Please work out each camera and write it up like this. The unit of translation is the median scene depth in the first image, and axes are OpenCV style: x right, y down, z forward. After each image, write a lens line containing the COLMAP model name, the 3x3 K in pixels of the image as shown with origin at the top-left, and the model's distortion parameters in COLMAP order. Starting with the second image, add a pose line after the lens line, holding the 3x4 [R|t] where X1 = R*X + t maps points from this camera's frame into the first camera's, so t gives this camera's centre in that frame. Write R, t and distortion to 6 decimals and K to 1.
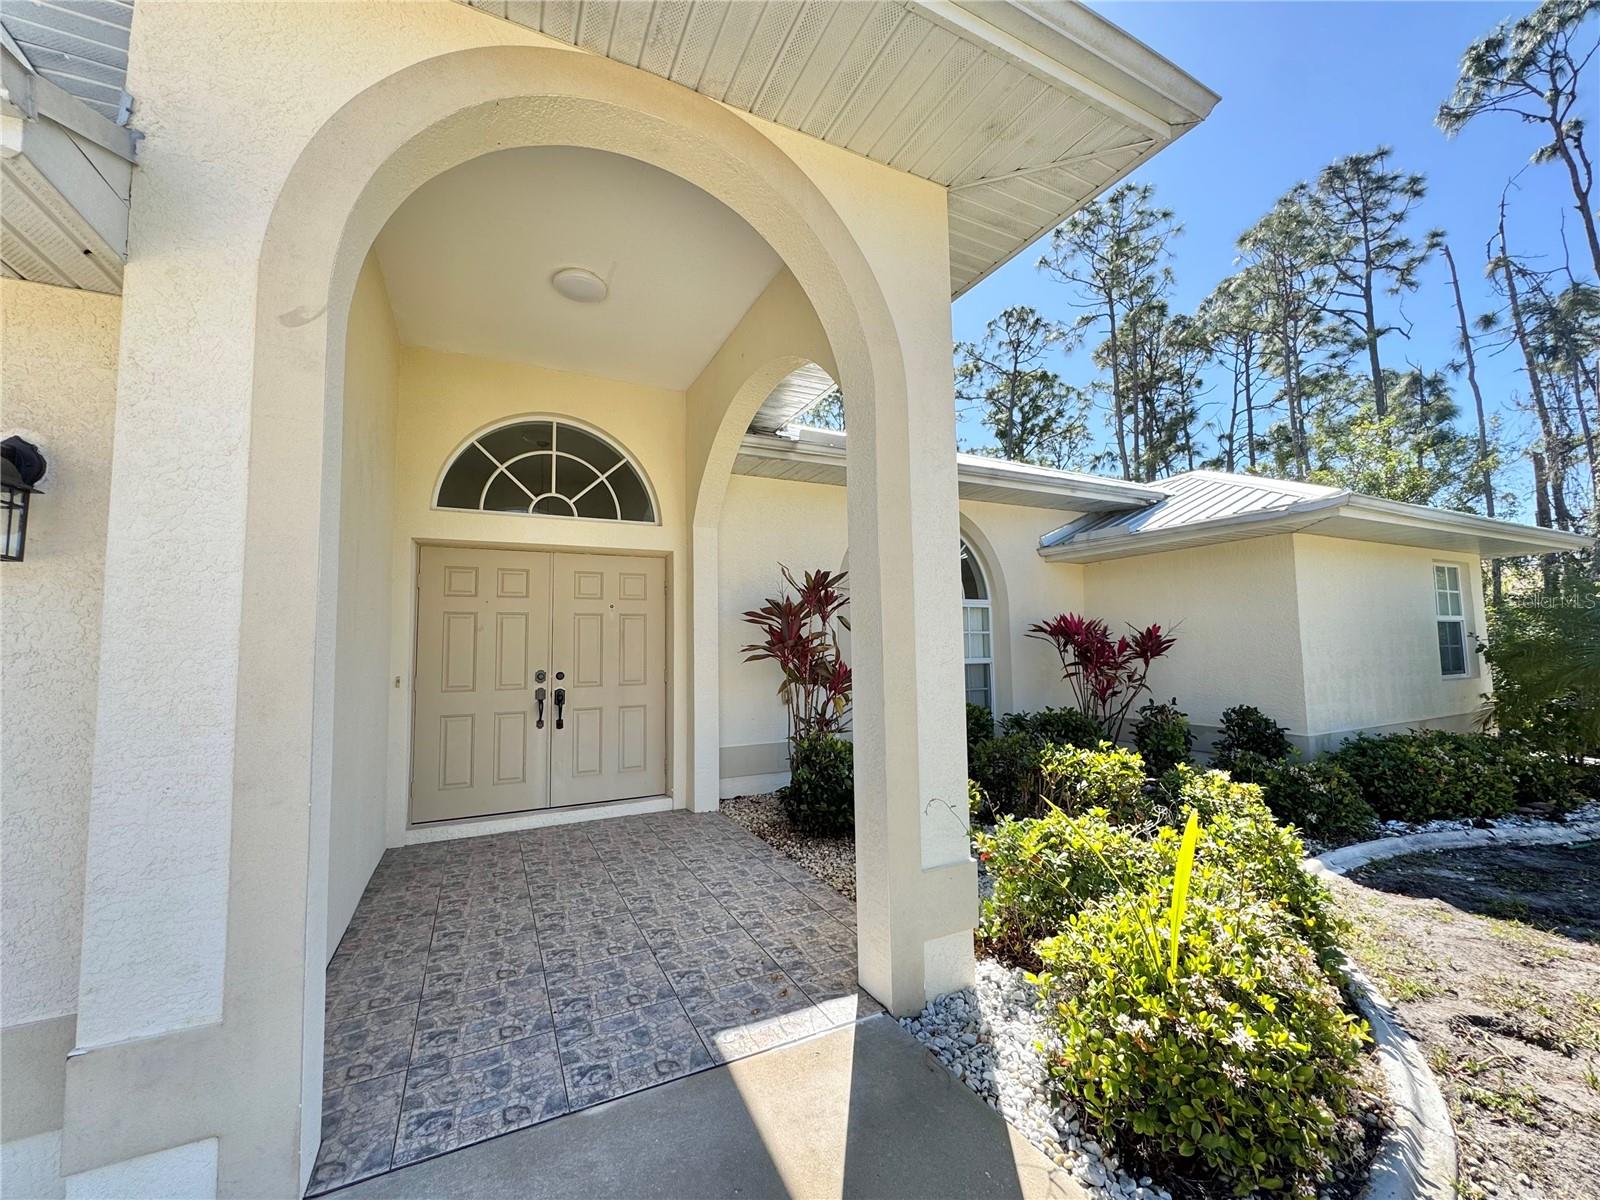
lens RADIAL K [[638.8, 0, 800.0], [0, 638.8, 600.0], [0, 0, 1]] dist [-0.002236, -0.000201]
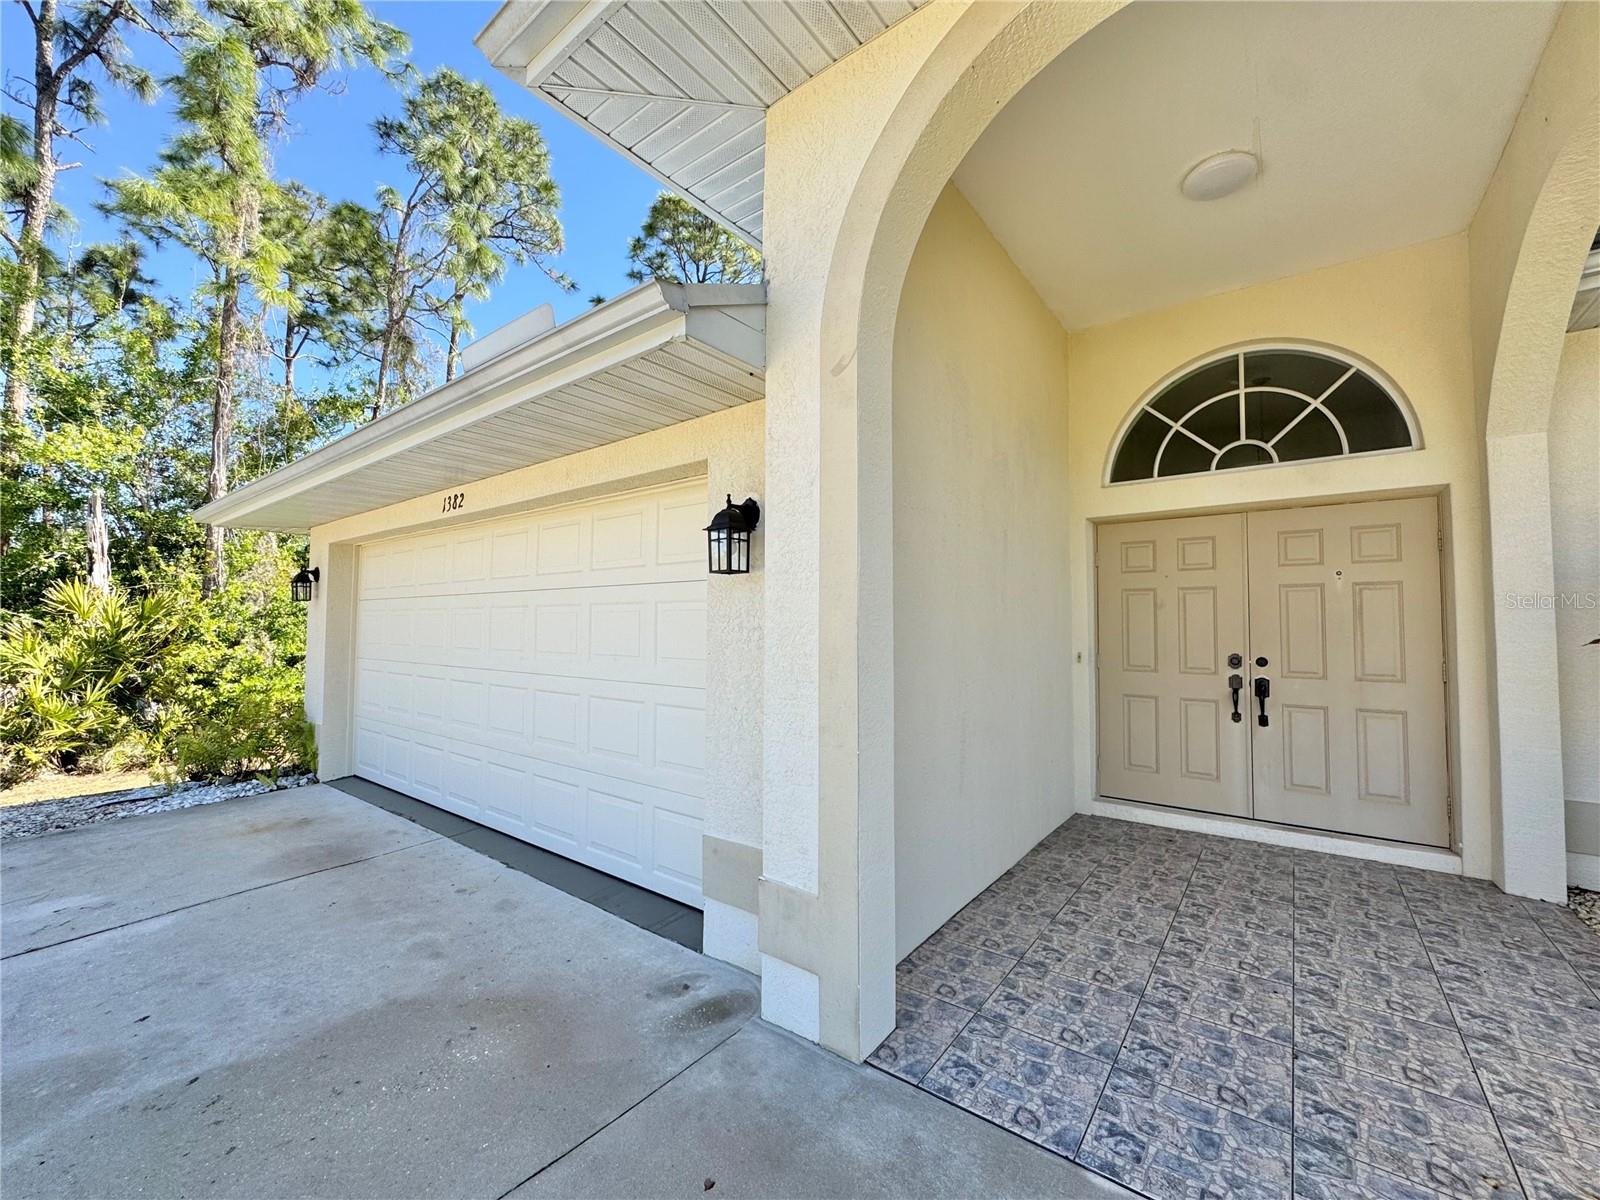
lens RADIAL K [[638.8, 0, 800.0], [0, 638.8, 600.0], [0, 0, 1]] dist [-0.002236, -0.000201]
pose [[0.438089, -0.020837, -0.898690, 0.103464], [0.056224, 0.998409, 0.004259, 0.003116], [0.897172, -0.052393, 0.438564, 0.118382]]
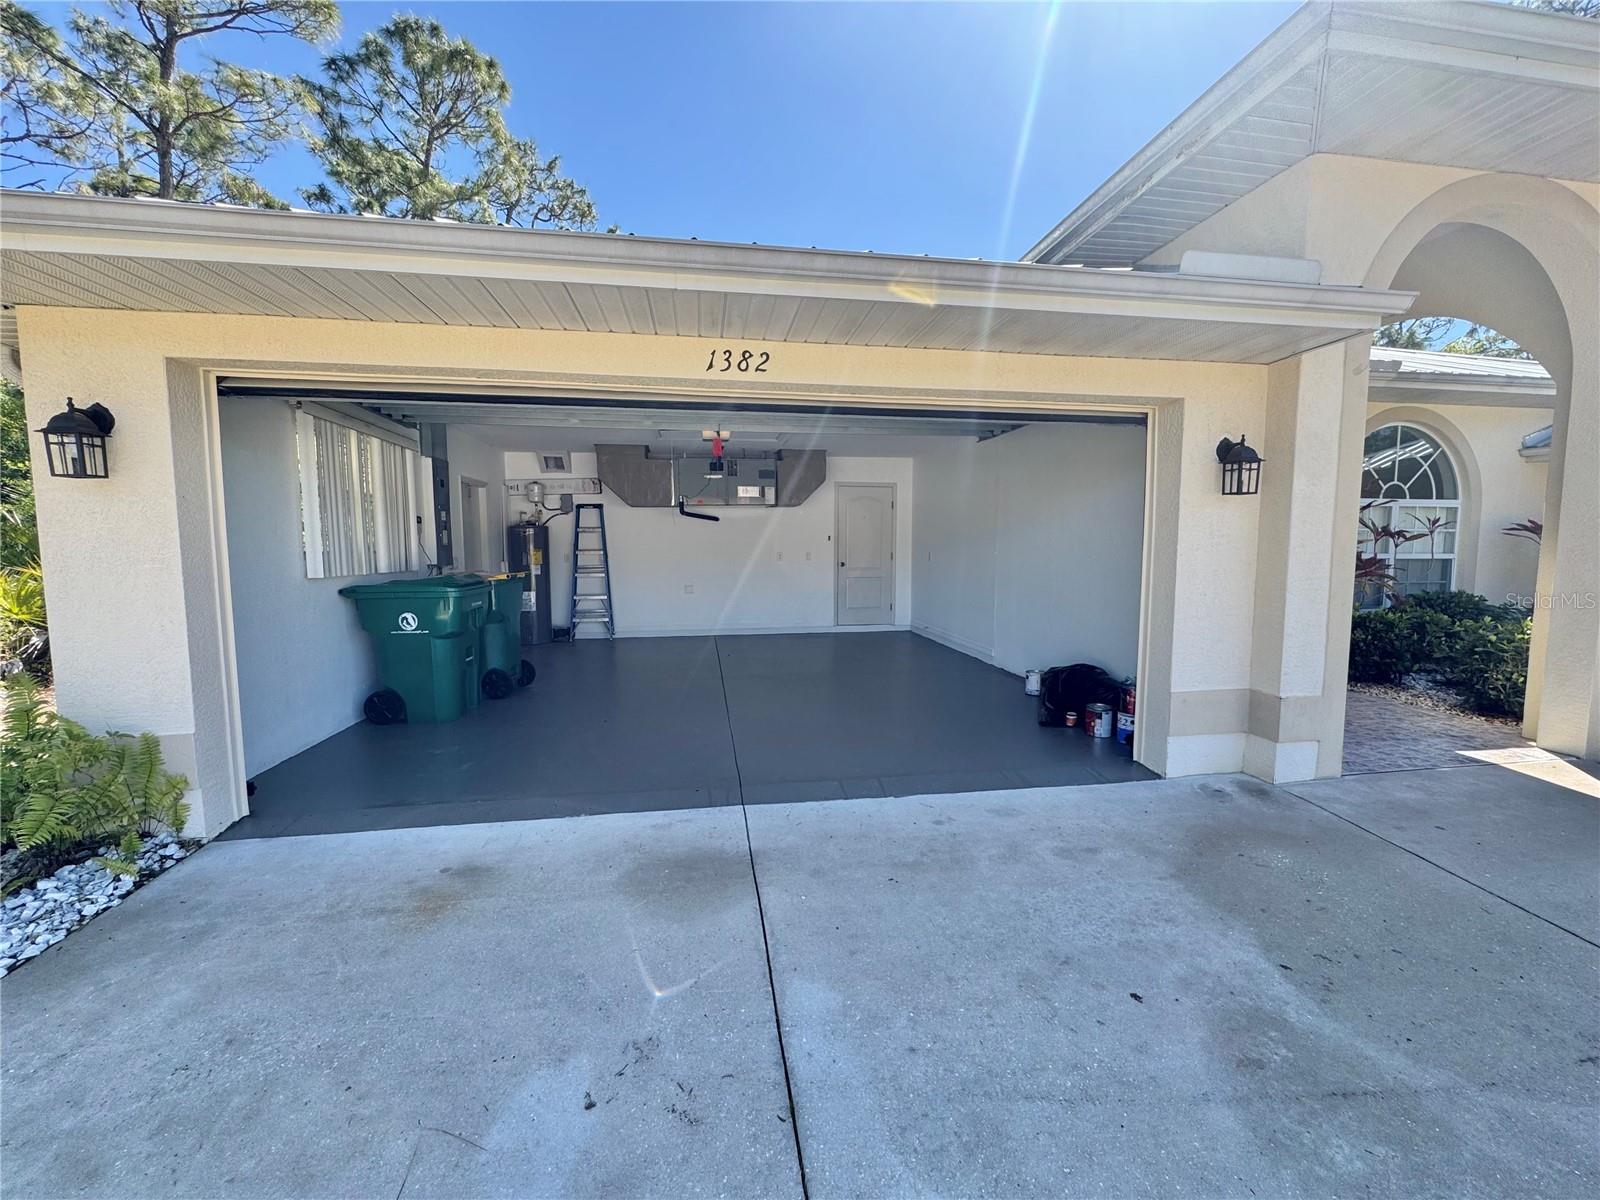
lens RADIAL K [[639.5, 0, 800.0], [0, 639.5, 600.0], [0, 0, 1]] dist [0.000452, 0.000055]
pose [[0.955612, 0.039192, -0.292010, -0.633631], [0.008294, 0.987142, 0.159631, -0.021447], [0.294512, -0.154967, 0.942999, -0.526479]]
